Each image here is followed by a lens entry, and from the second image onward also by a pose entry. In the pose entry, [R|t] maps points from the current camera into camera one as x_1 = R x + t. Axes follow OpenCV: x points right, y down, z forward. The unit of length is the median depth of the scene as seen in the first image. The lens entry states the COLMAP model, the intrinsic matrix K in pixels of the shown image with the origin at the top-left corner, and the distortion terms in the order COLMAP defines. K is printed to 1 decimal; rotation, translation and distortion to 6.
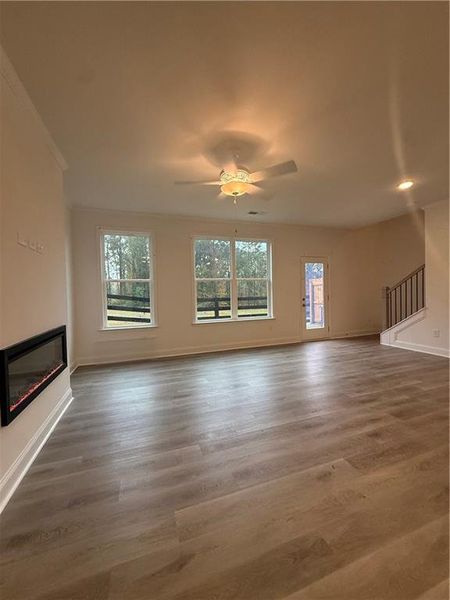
lens RADIAL K [[238.7, 0, 222.6], [0, 238.7, 298.4], [0, 0, 1]] dist [-0.001500, 0.000195]
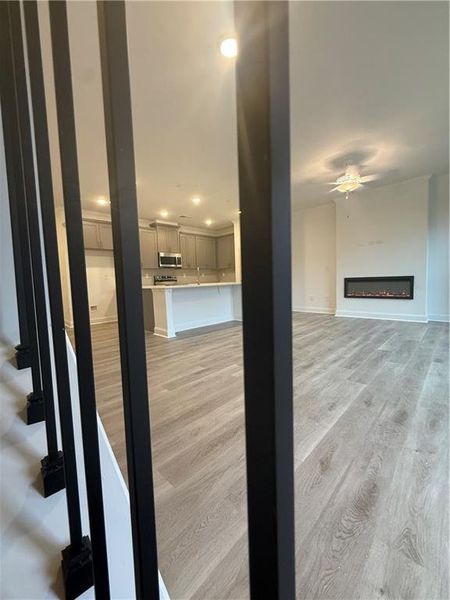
lens RADIAL K [[238.7, 0, 223.2], [0, 238.7, 299.5], [0, 0, 1]] dist [-0.001500, 0.000195]
pose [[-0.895361, 0.092543, -0.435619, 1.321387], [0.049697, 0.992824, 0.108770, 0.017878], [0.442559, 0.075740, -0.893535, 1.867847]]
